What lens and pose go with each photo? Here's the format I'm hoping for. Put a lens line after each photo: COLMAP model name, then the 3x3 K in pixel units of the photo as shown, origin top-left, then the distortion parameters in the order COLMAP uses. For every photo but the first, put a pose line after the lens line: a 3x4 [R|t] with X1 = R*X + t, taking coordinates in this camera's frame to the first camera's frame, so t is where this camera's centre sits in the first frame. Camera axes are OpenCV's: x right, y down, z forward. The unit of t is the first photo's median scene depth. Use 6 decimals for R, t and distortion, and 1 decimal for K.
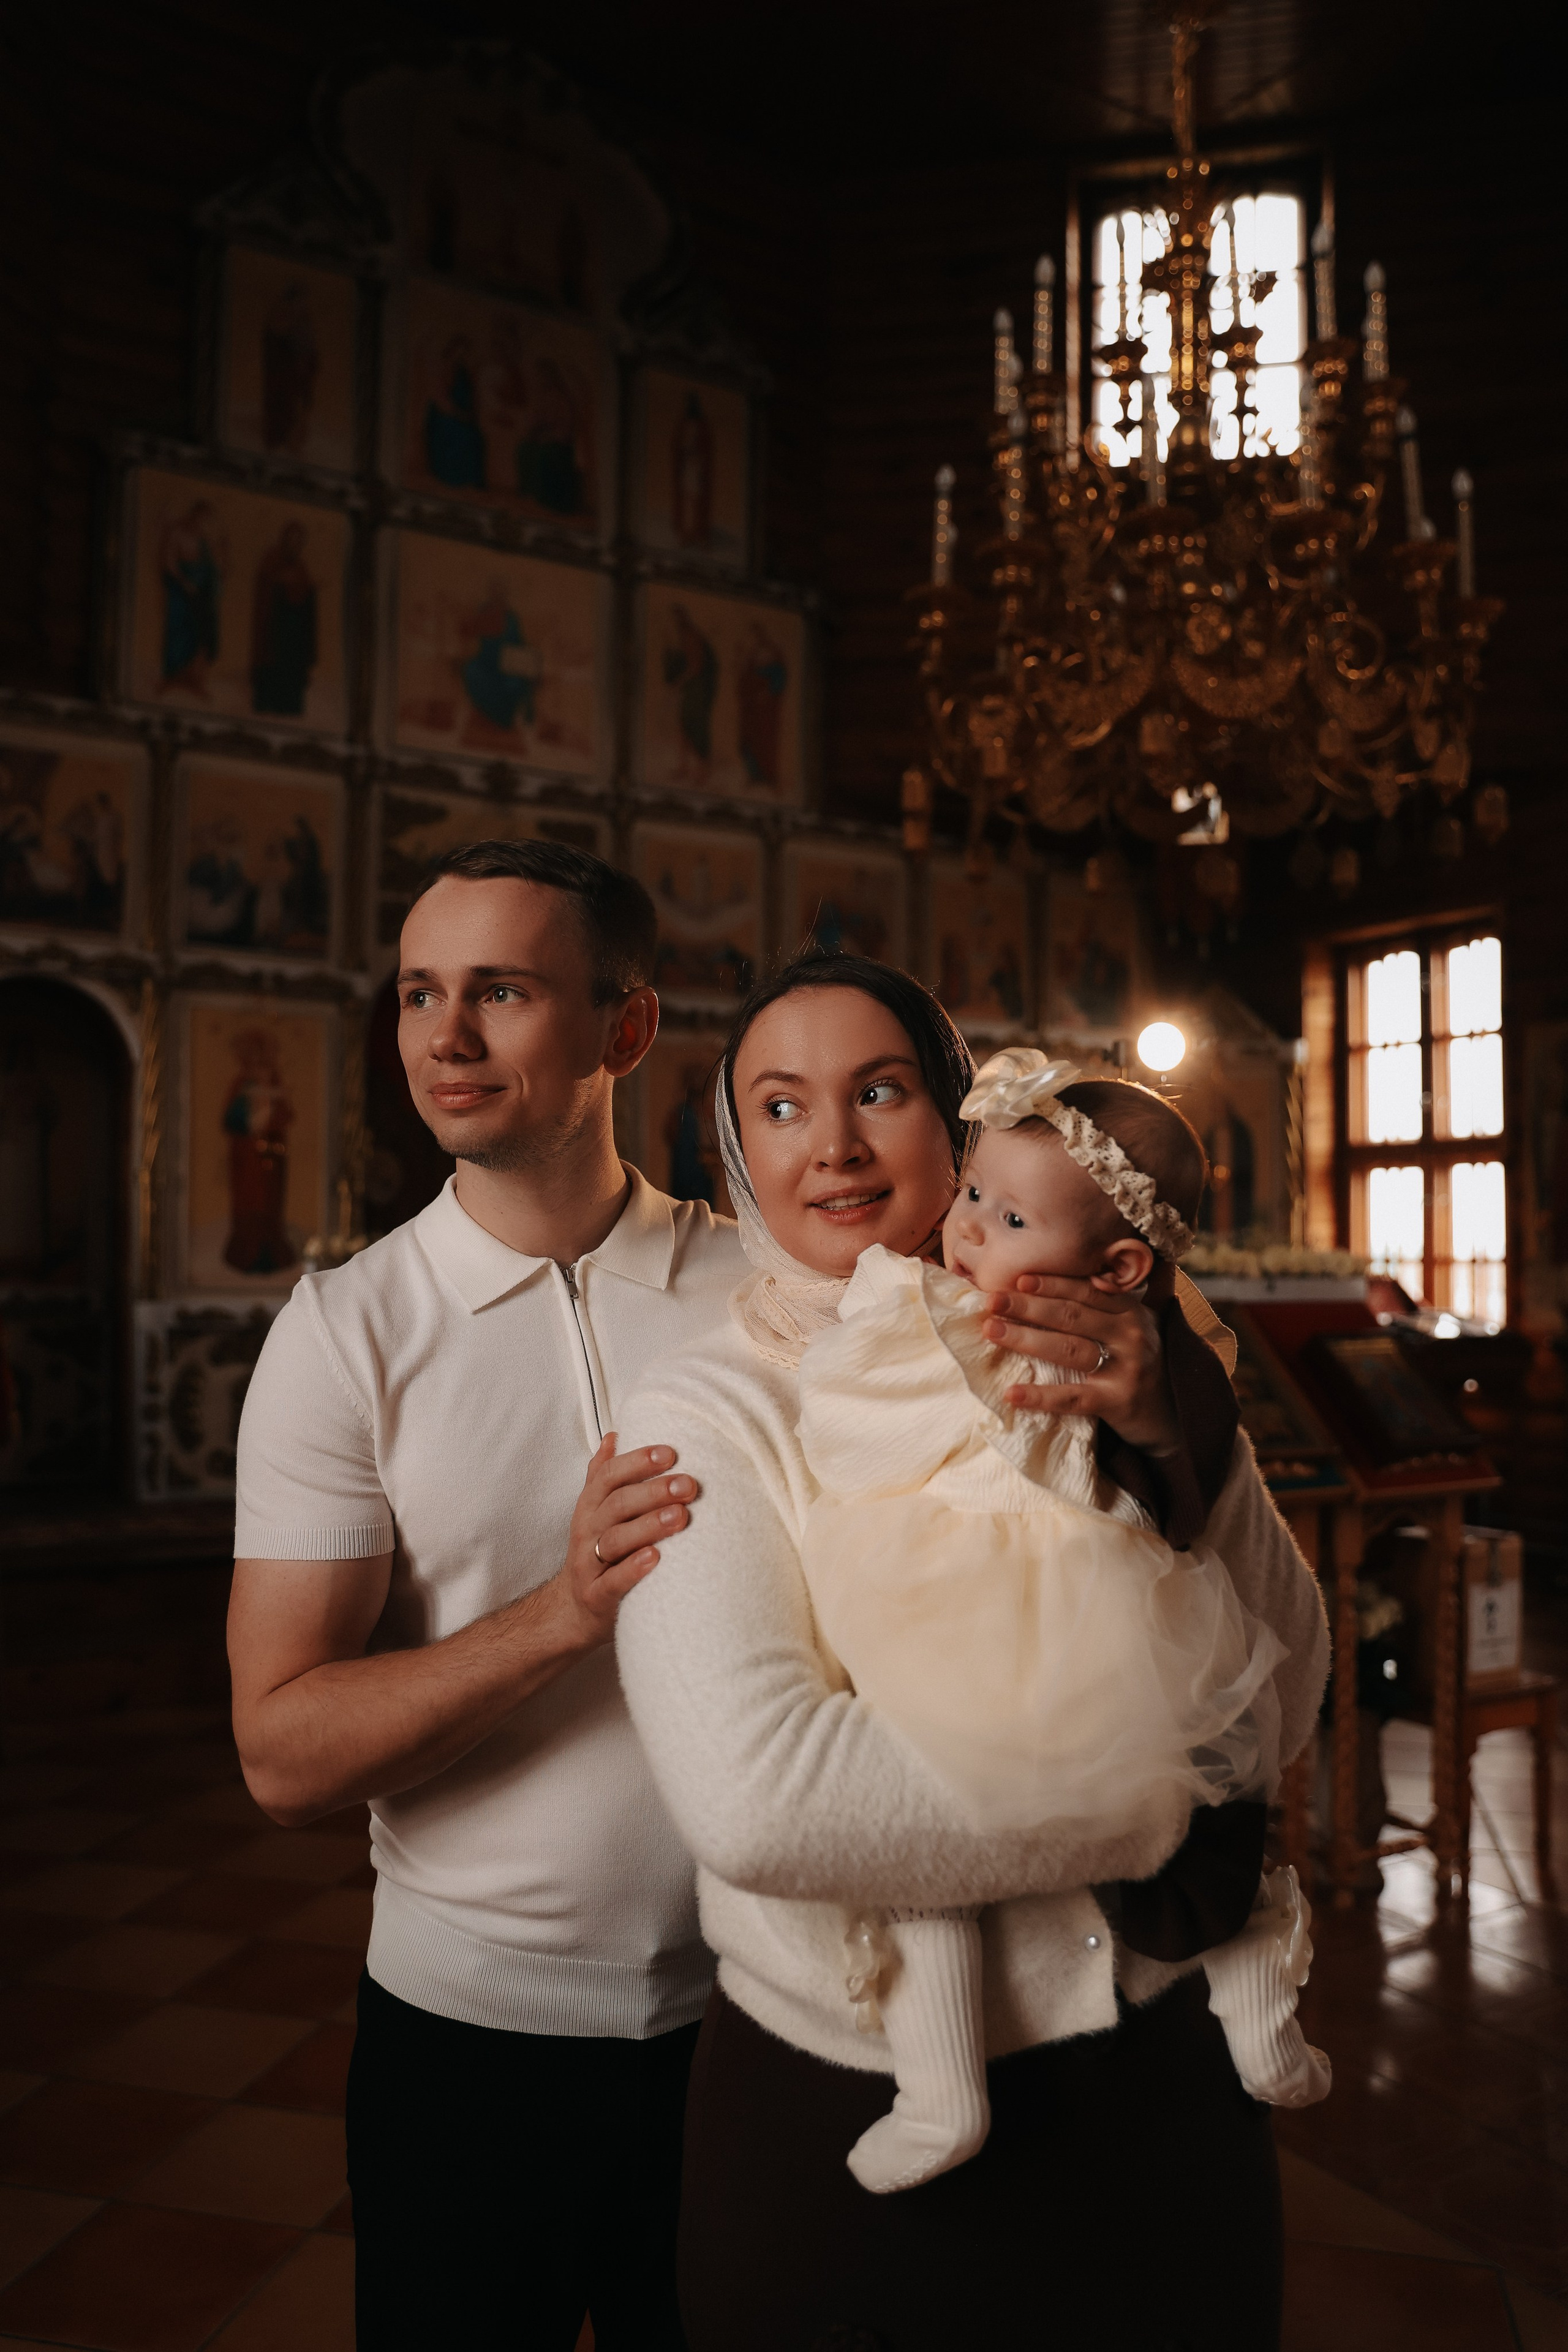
lens RADIAL K [[1938.5, 0, 782.0], [0, 1938.5, 1177.6], [0, 0, 1]] dist [-0.064276, -0.004434]
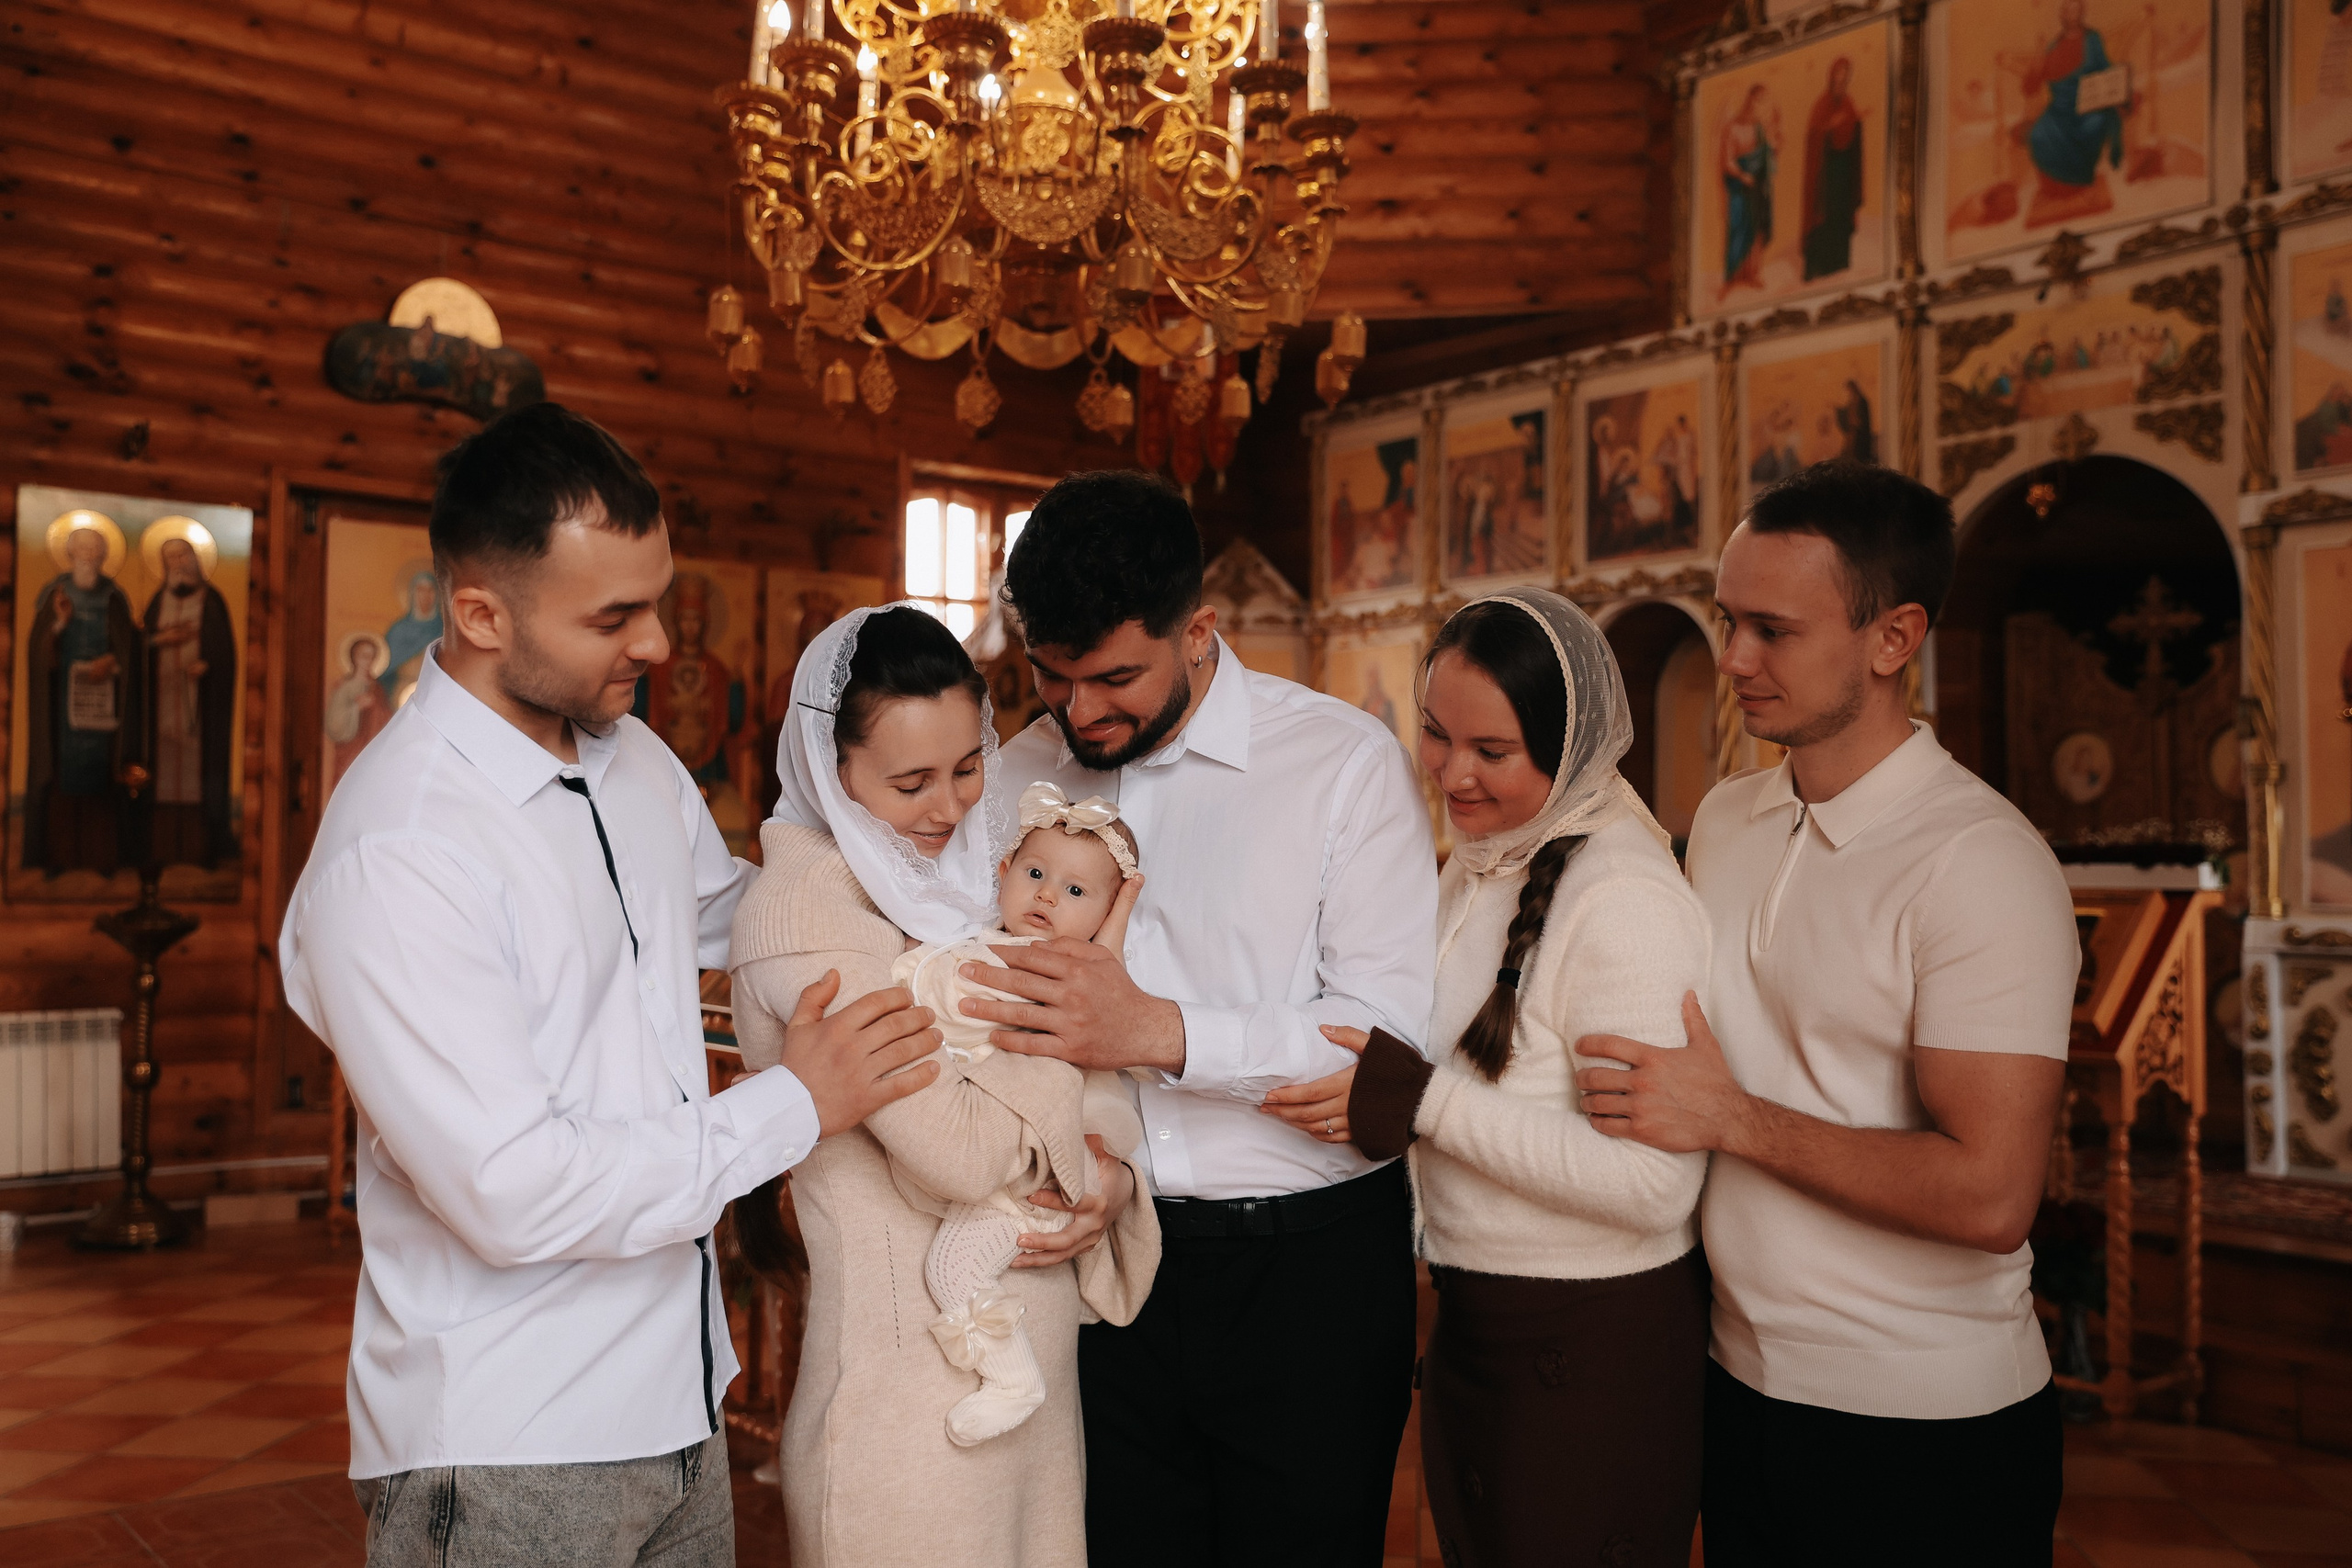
lens RADIAL K [[2260.6, 0, 1175.8], [0, 2260.6, 789.6], [0, 0, 1]] dist [0.009646, 0.000000]
pose [[0.093850, -0.052521, -0.994200, 0.783137], [0.030222, 0.998298, -0.049885, 0.050175], [0.995128, -0.025365, 0.095278, 0.585773]]
